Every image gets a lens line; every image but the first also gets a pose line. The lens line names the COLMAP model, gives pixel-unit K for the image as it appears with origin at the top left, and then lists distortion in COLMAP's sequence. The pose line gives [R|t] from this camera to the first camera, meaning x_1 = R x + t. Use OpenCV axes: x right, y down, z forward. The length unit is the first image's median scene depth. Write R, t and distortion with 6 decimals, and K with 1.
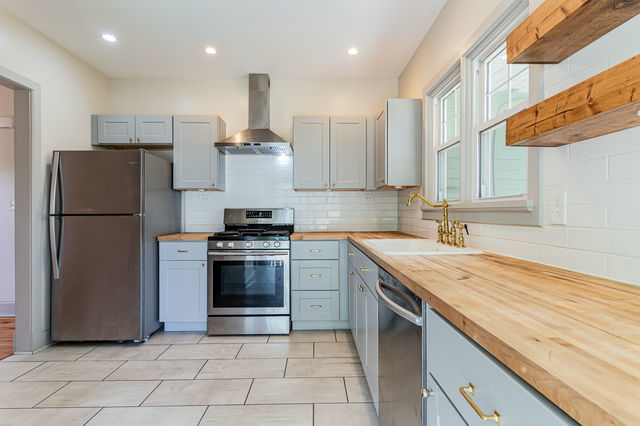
lens RADIAL K [[323.2, 0, 324.0], [0, 323.2, 214.9], [0, 0, 1]] dist [0.004388, -0.000624]
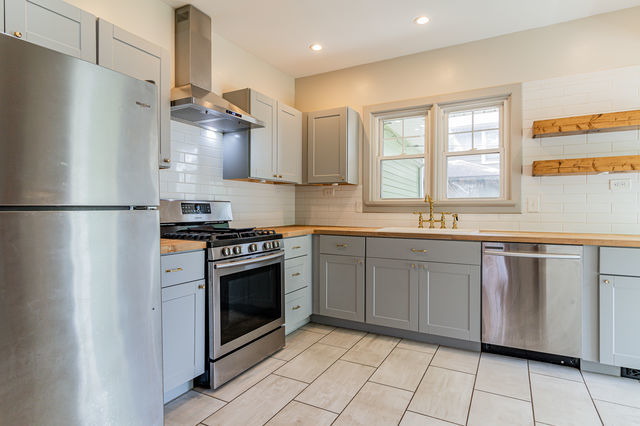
lens RADIAL K [[344.5, 0, 324.6], [0, 344.5, 212.9], [0, 0, 1]] dist [0.012009, 0.000648]
pose [[0.498781, -0.008310, 0.866688, -0.863457], [0.003700, 0.999965, 0.007459, 0.004901], [-0.866720, -0.000514, 0.498794, 0.453756]]
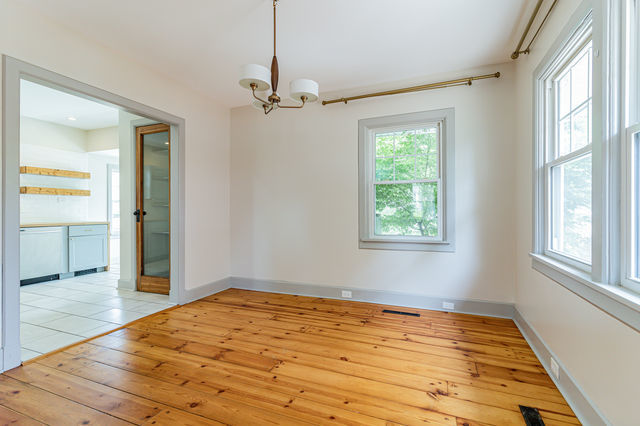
lens RADIAL K [[295.9, 0, 321.1], [0, 295.9, 210.0], [0, 0, 1]] dist [0.008181, -0.001427]
pose [[-0.919342, 0.000910, 0.393459, -1.838337], [0.001431, 0.999998, 0.001031, -0.000475], [-0.393457, 0.001510, -0.919342, 1.279735]]
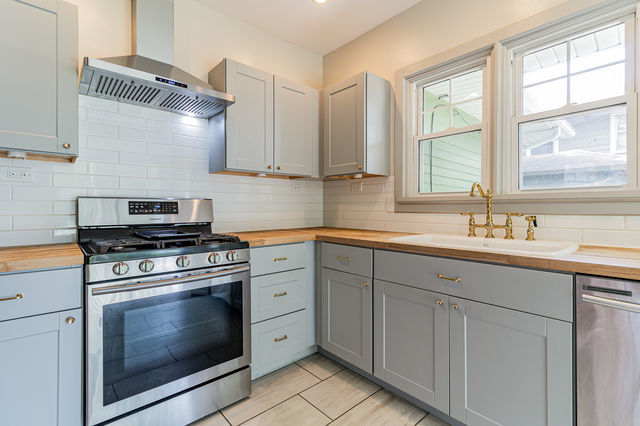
lens RADIAL K [[295.9, 0, 324.8], [0, 295.9, 209.5], [0, 0, 1]] dist [0.008181, -0.001427]
pose [[0.761175, -0.004348, 0.648532, -0.378474], [0.005275, 0.999986, 0.000513, 0.003947], [-0.648525, 0.003031, 0.761187, 0.465958]]
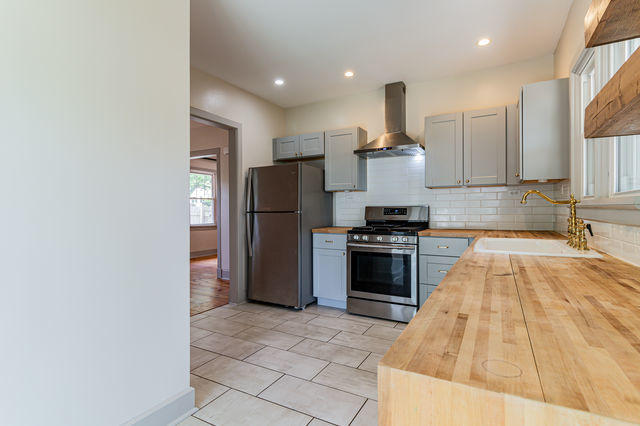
lens RADIAL K [[323.2, 0, 325.4], [0, 323.2, 211.8], [0, 0, 1]] dist [0.004388, -0.000624]
pose [[0.863084, -0.000278, -0.505061, 0.174536], [0.001691, 0.999996, 0.002338, -0.004244], [0.505058, -0.002872, 0.863081, -0.070787]]
